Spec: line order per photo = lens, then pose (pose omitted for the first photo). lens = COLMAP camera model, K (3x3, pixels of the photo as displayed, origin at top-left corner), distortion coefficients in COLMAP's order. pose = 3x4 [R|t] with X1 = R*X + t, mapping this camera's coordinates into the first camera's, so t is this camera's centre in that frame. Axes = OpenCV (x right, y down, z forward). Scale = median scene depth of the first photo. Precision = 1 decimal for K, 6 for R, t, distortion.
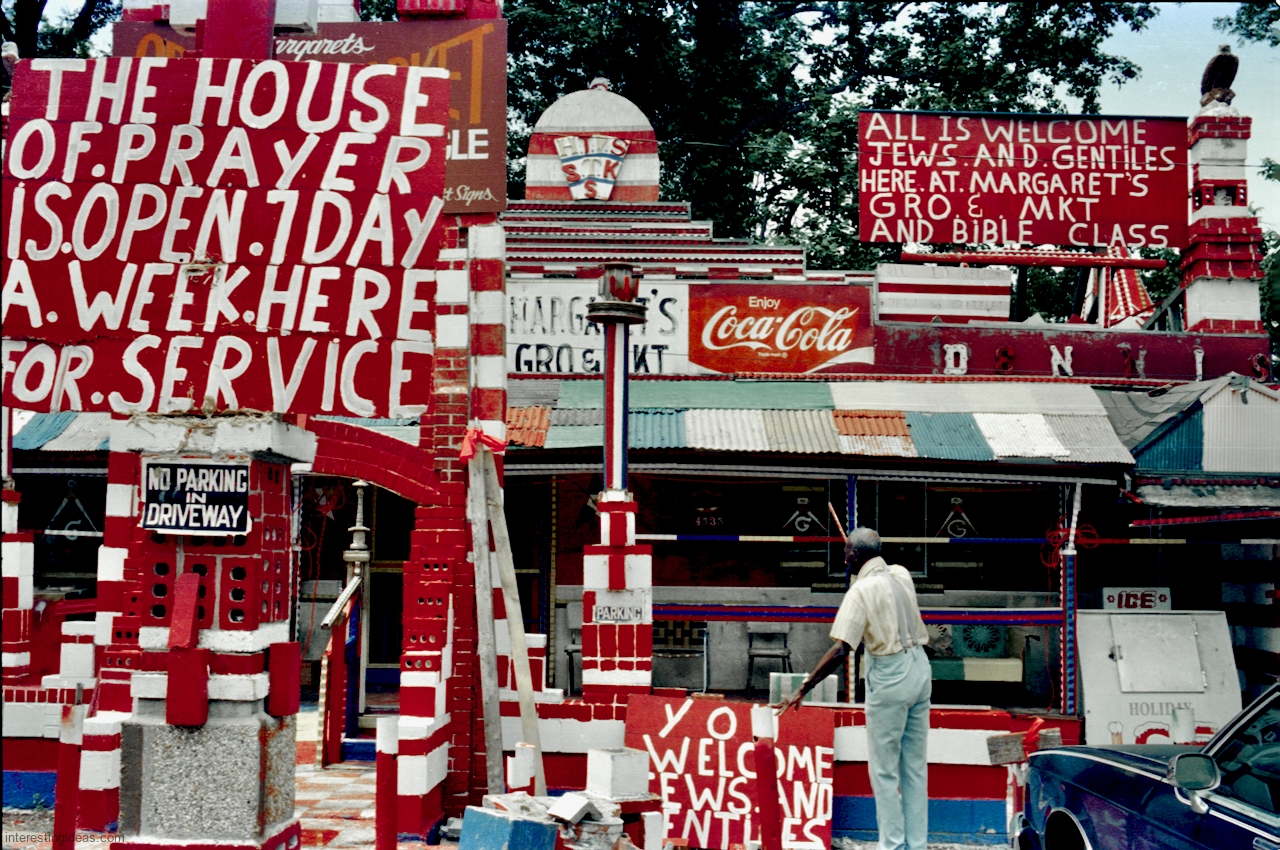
lens RADIAL K [[1751.1, 0, 432.3], [0, 1751.1, 383.8], [0, 0, 1]] dist [-0.002207, 0.033607]
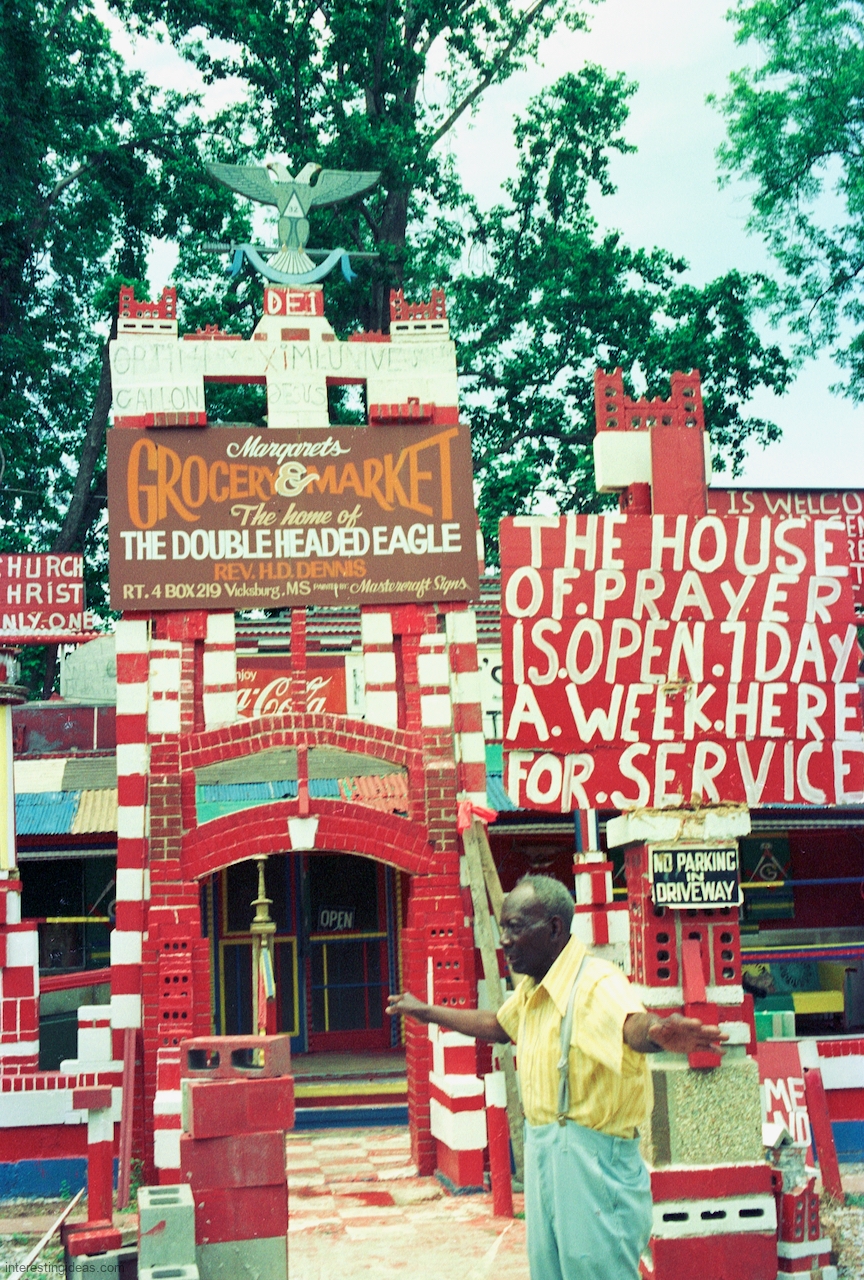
lens RADIAL K [[1740.1, 0, 457.2], [0, 1740.1, 544.9], [0, 0, 1]] dist [-0.043793, 0.054645]
pose [[0.980840, -0.013734, 0.194329, -0.095282], [0.035757, 0.993257, -0.110282, -0.006672], [-0.191504, 0.115118, 0.974718, -0.031063]]
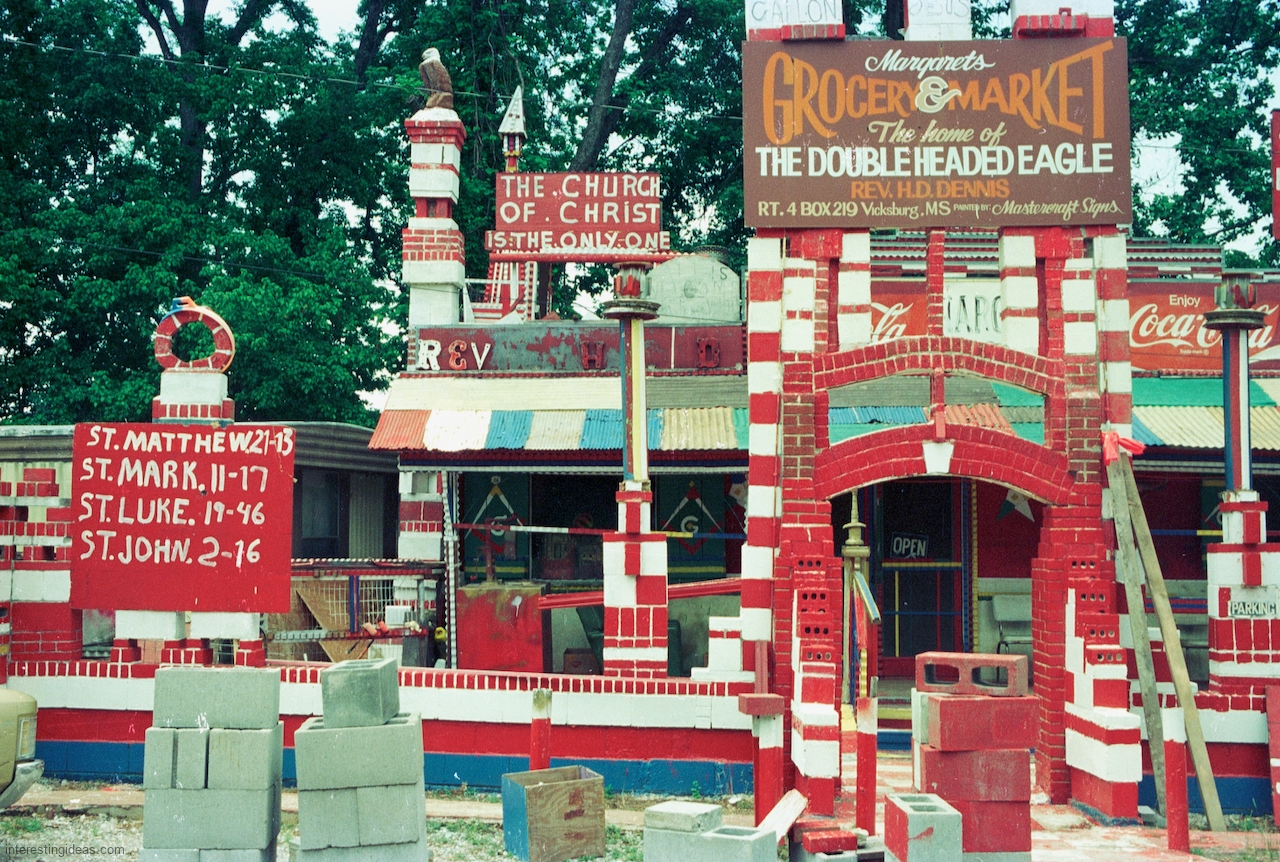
lens RADIAL K [[1762.8, 0, 633.5], [0, 1762.8, 384.5], [0, 0, 1]] dist [-0.023013, 0.054600]
pose [[0.999999, -0.001371, 0.000651, -0.133120], [0.001367, 0.999976, 0.006766, -0.005130], [-0.000660, -0.006765, 0.999977, -0.024443]]
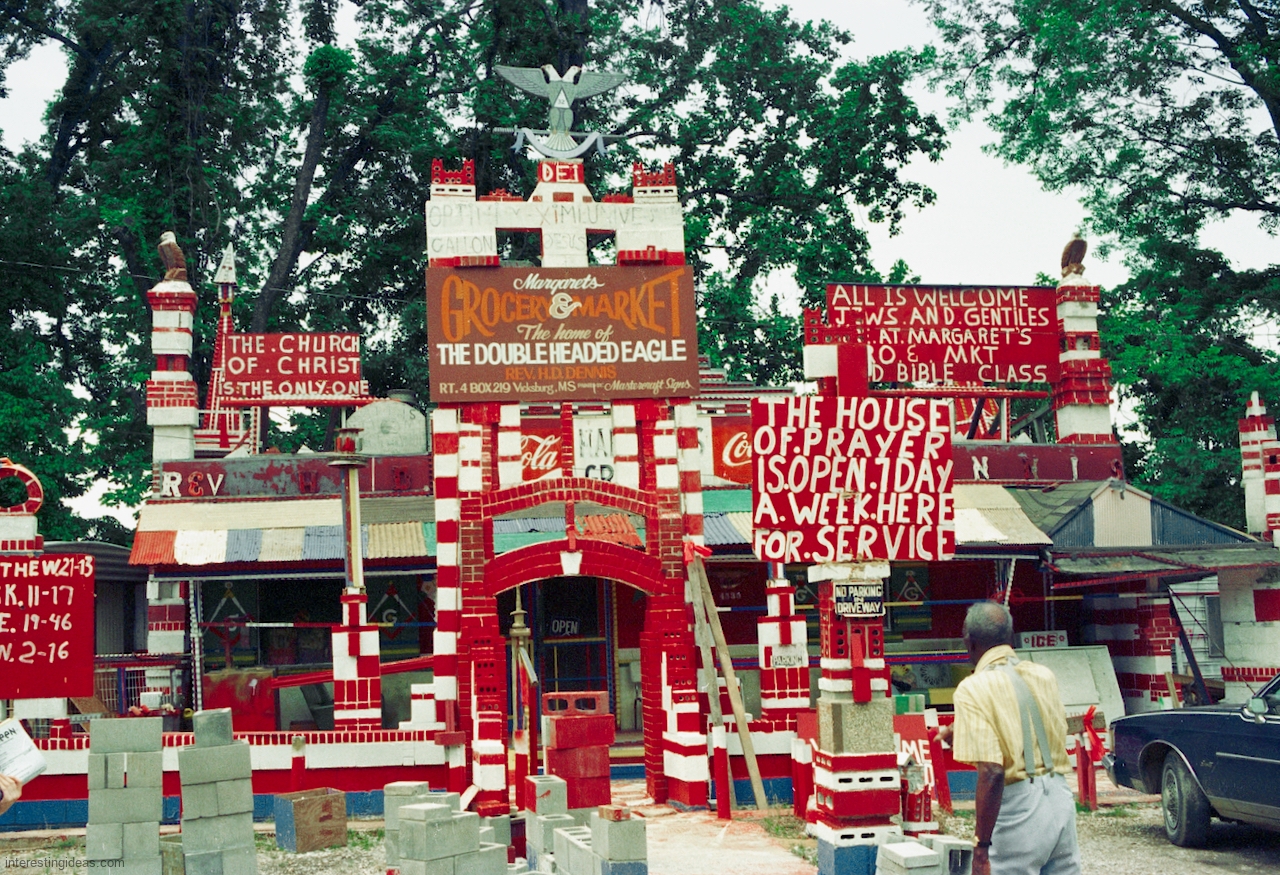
lens RADIAL K [[1581.7, 0, 579.5], [0, 1581.7, 425.3], [0, 0, 1]] dist [-0.010717, -0.066349]
pose [[0.987170, -0.021721, 0.158188, -0.143244], [0.026554, 0.999241, -0.028499, -0.019410], [-0.157449, 0.032334, 0.986998, -0.166854]]
